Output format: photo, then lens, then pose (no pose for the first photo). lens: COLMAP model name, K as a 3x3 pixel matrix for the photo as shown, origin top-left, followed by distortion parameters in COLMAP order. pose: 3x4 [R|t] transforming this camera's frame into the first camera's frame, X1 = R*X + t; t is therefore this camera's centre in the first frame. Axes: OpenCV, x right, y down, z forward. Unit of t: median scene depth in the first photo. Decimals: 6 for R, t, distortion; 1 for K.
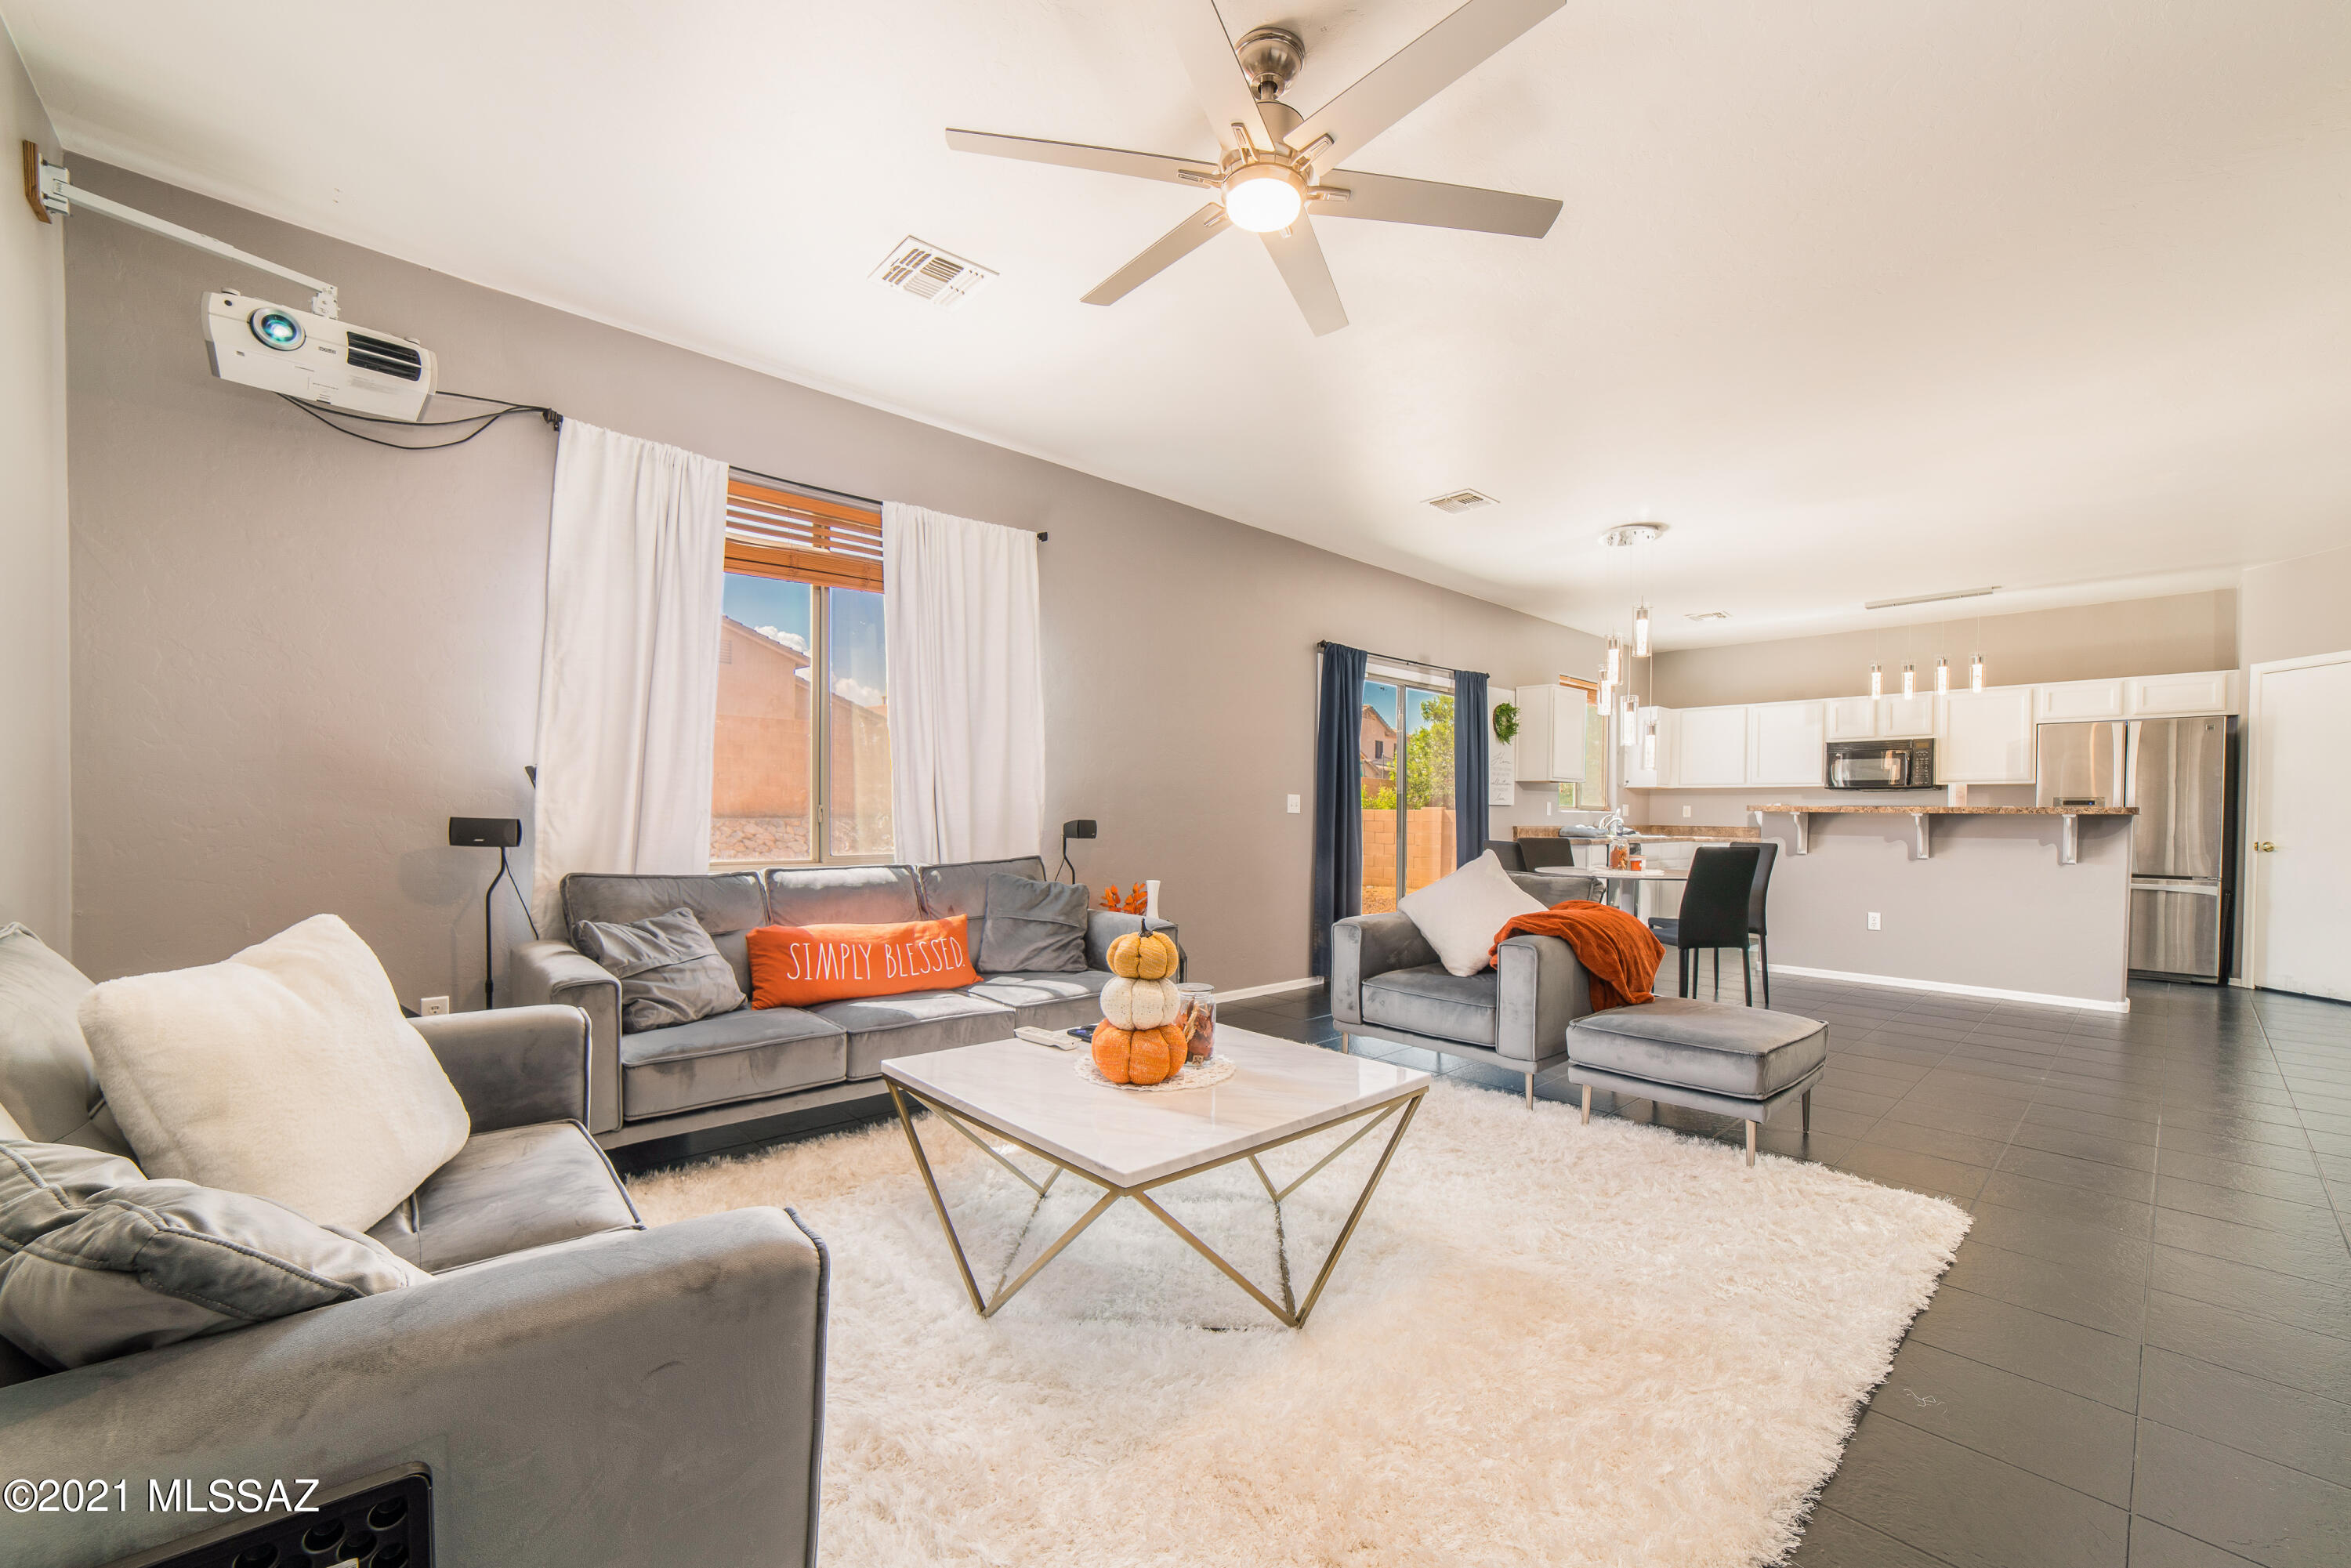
lens RADIAL K [[901.8, 0, 1178.9], [0, 901.8, 821.6], [0, 0, 1]] dist [-0.010543, 0.007779]
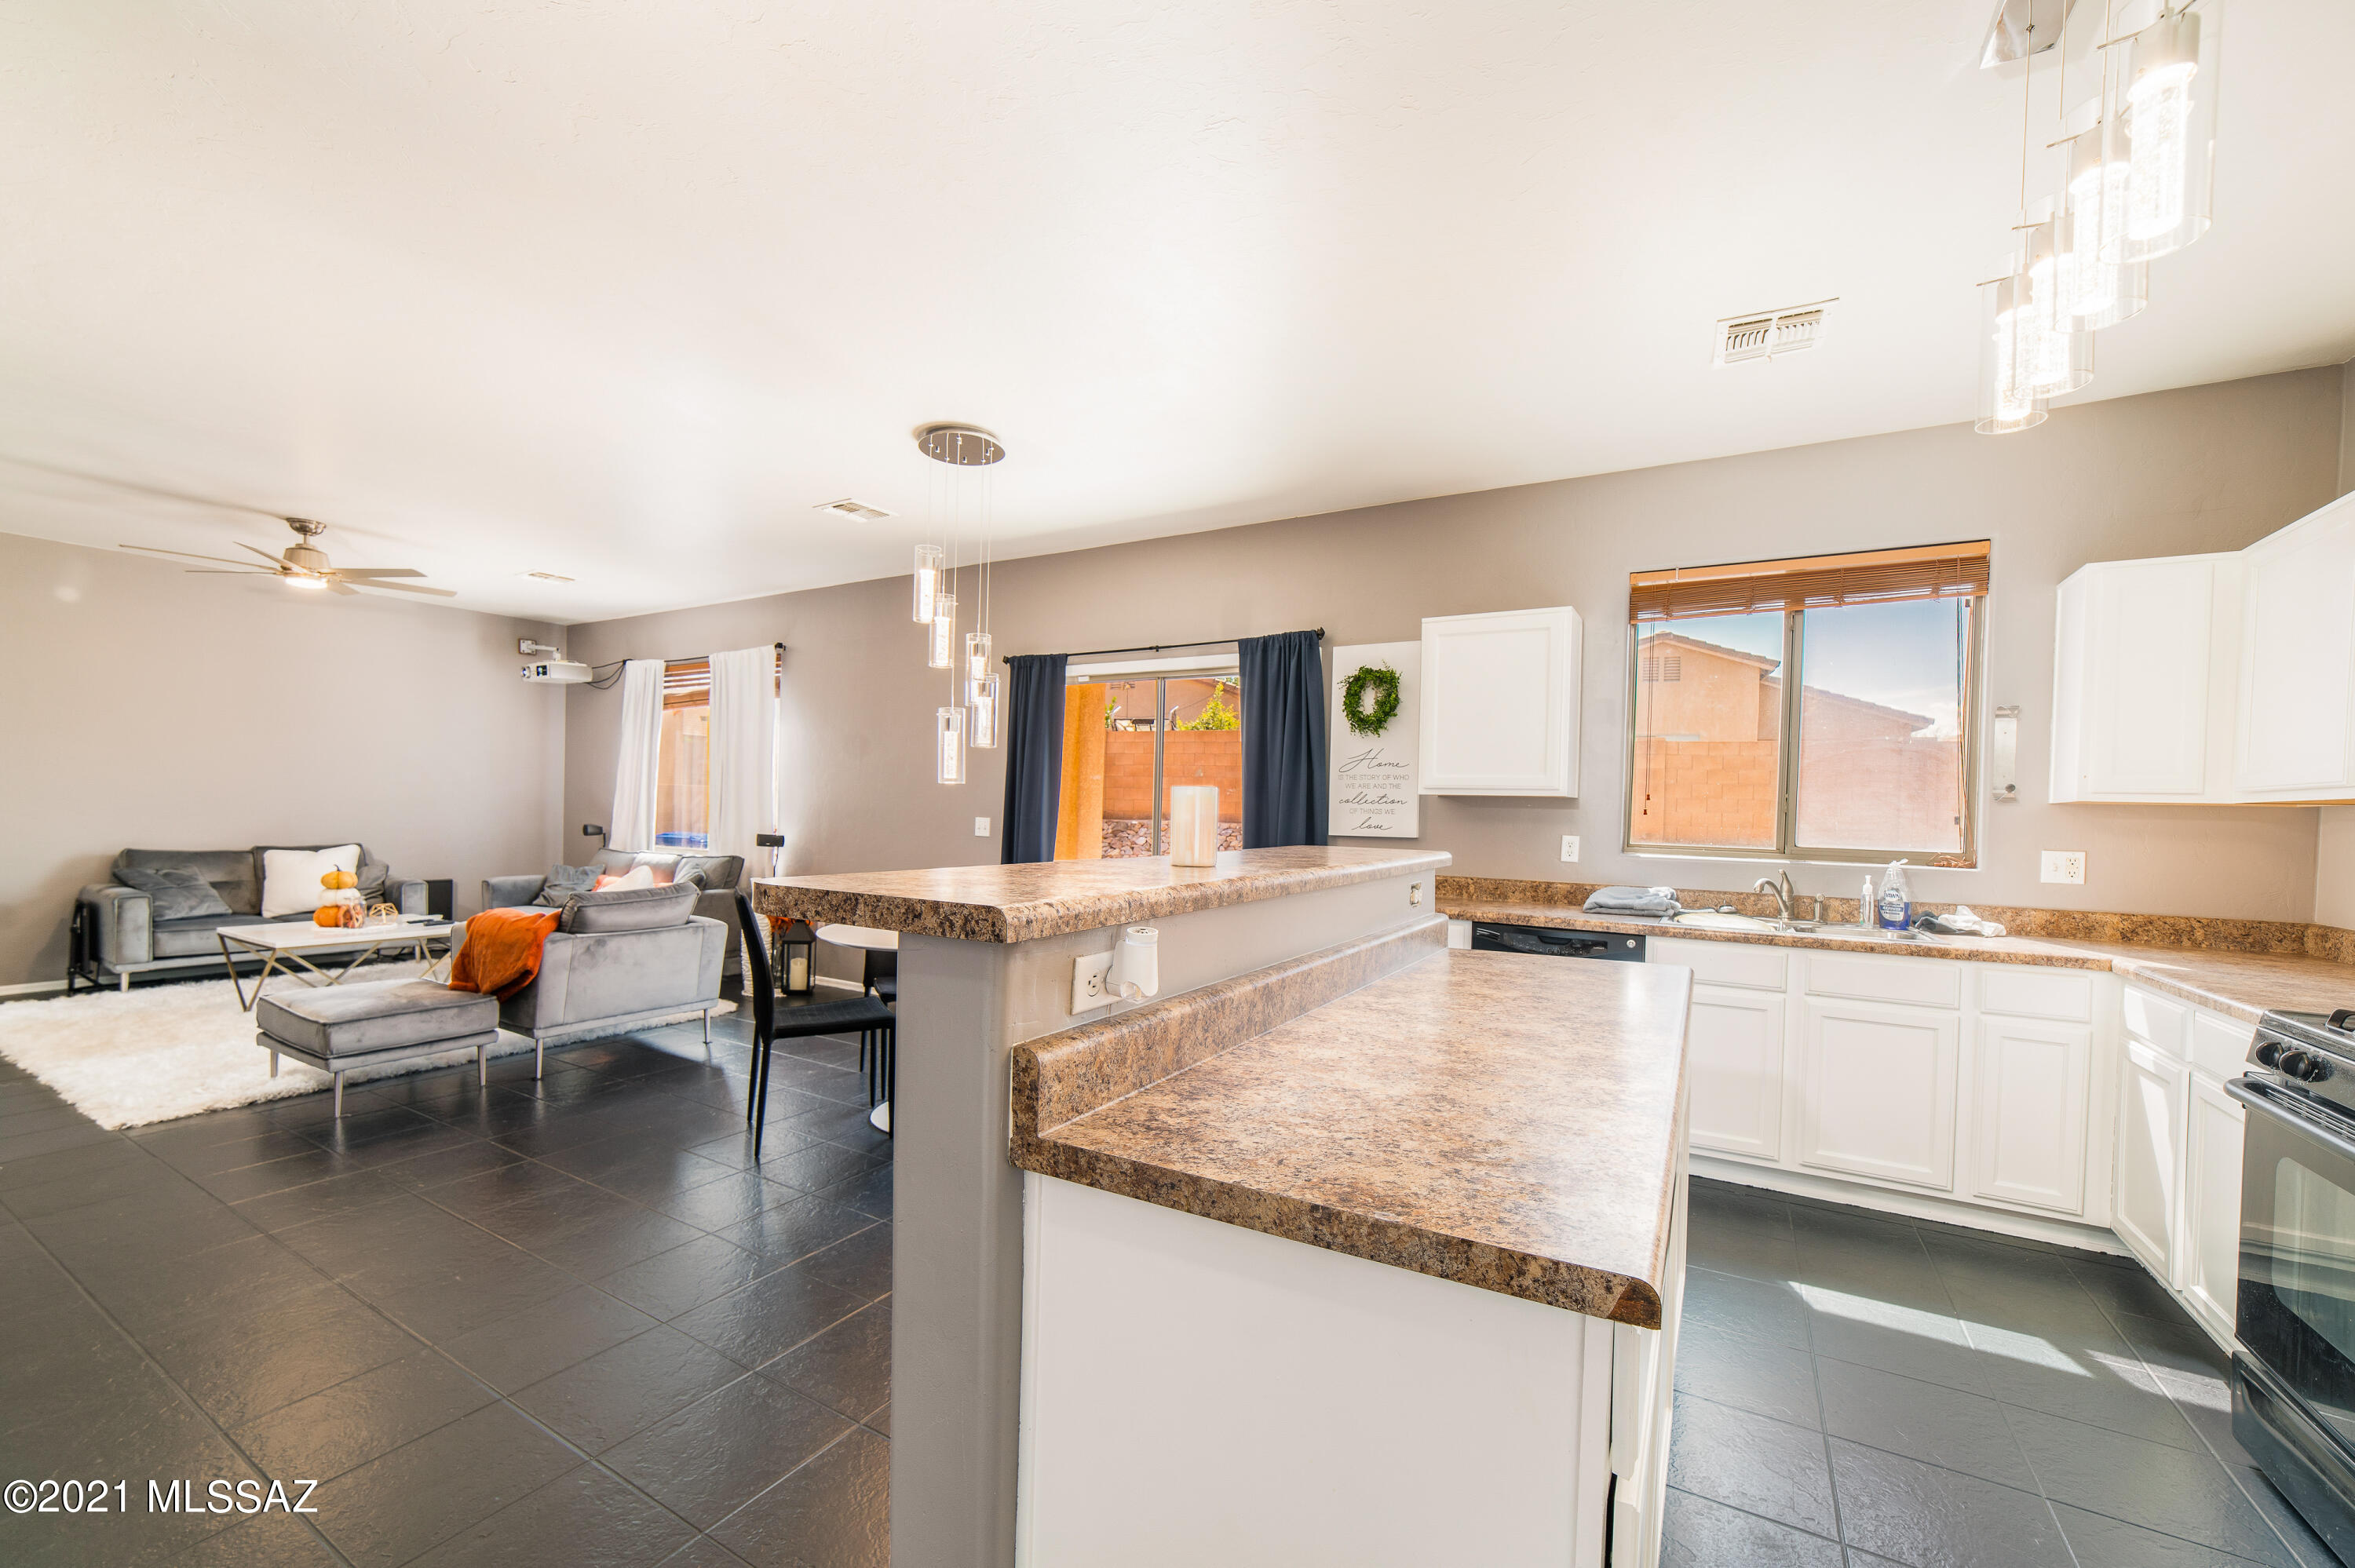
lens RADIAL K [[938.7, 0, 1241.8], [0, 938.7, 819.3], [0, 0, 1]] dist [-0.018771, 0.008568]
pose [[0.334451, 0.009551, -0.942365, 1.854746], [-0.026704, 0.999643, 0.000654, -0.055385], [0.942035, 0.024946, 0.334586, 1.425083]]
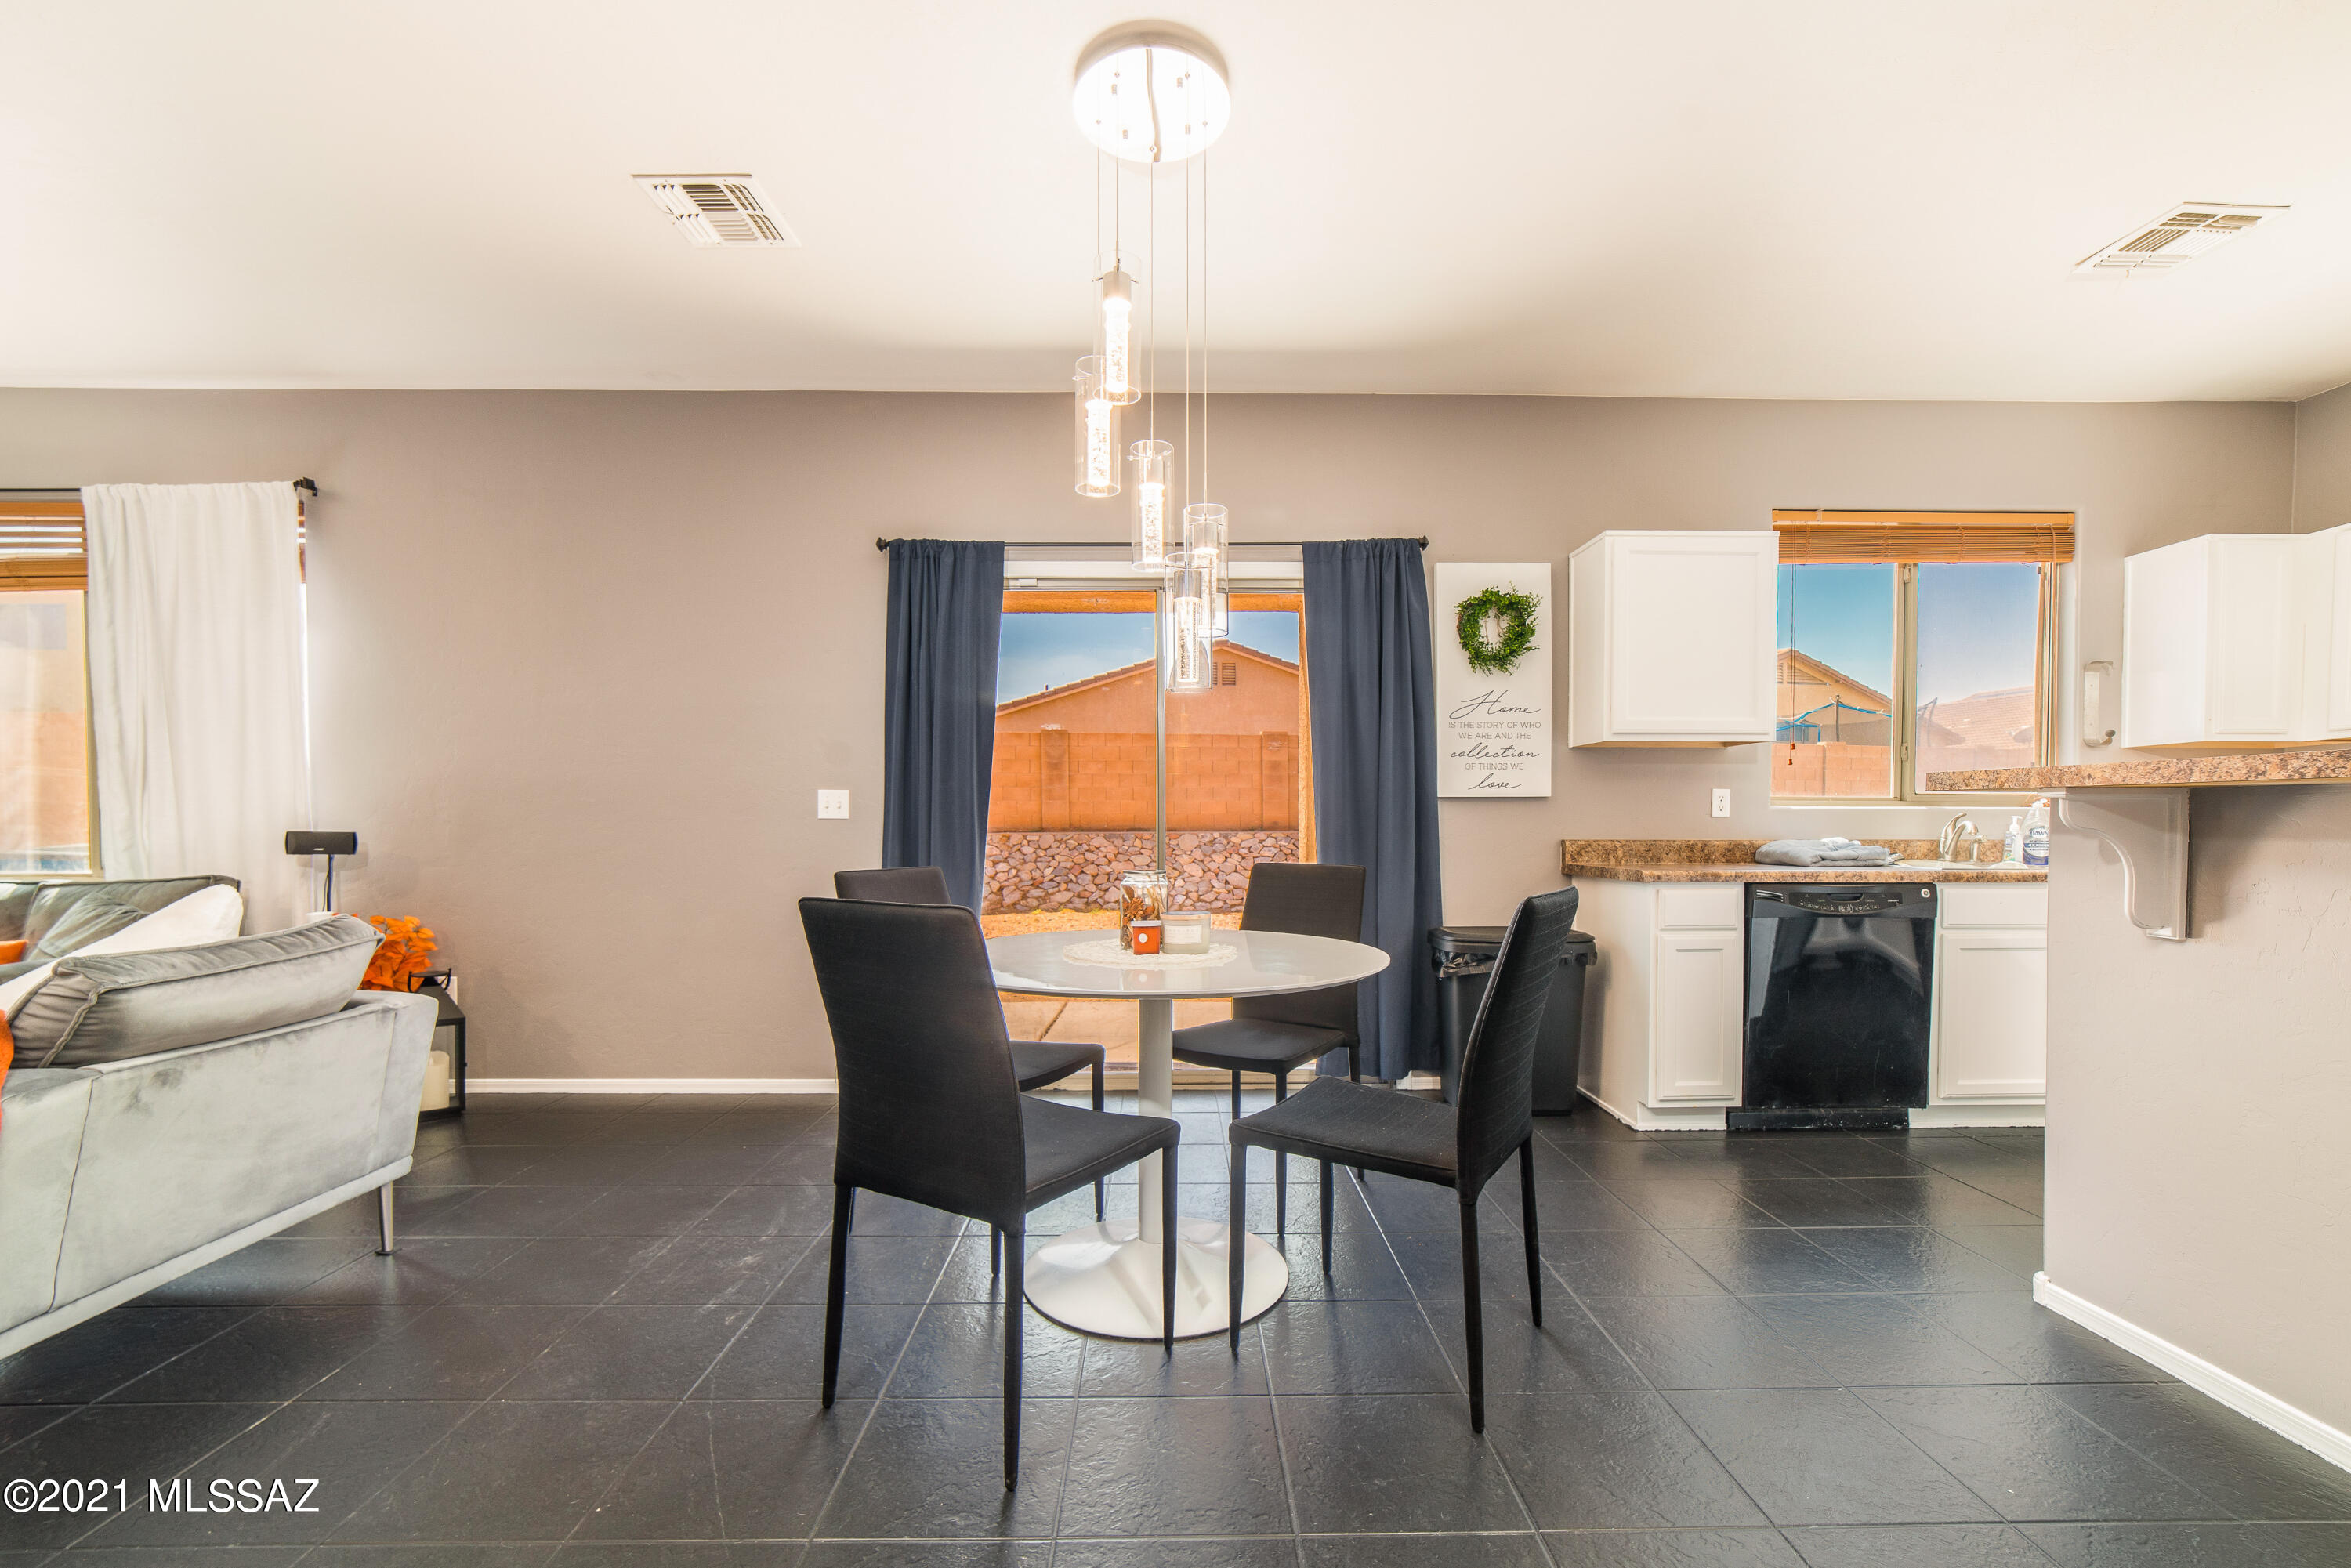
lens RADIAL K [[908.7, 0, 1179.5], [0, 908.7, 846.5], [0, 0, 1]] dist [-0.016021, 0.000392]
pose [[0.761912, 0.008507, -0.647624, 1.124887], [0.001434, 0.999889, 0.014821, 0.001950], [0.647678, -0.012221, 0.761816, 1.030806]]
